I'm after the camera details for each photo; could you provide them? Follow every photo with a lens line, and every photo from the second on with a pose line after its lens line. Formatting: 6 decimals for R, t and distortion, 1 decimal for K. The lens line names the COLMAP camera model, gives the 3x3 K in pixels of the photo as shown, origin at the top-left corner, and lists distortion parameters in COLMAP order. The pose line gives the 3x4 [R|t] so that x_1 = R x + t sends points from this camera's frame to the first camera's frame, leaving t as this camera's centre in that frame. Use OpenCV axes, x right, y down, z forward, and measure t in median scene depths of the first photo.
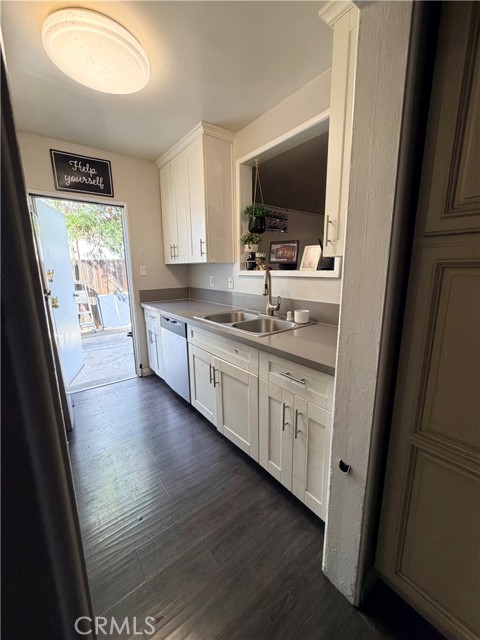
lens RADIAL K [[256.4, 0, 239.3], [0, 256.4, 319.8], [0, 0, 1]] dist [-0.000796, -0.000112]
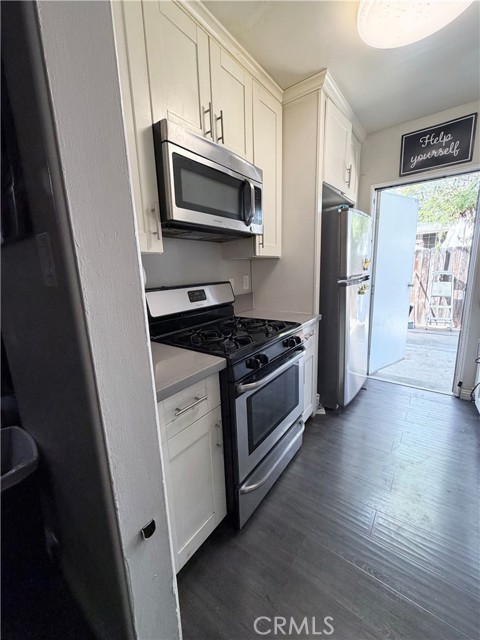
lens RADIAL K [[256.4, 0, 239.2], [0, 256.4, 318.1], [0, 0, 1]] dist [-0.000796, -0.000112]
pose [[0.263845, 0.185872, -0.946487, 0.119964], [-0.158070, 0.976324, 0.147668, -0.016840], [0.951525, 0.110650, 0.286979, 0.140665]]
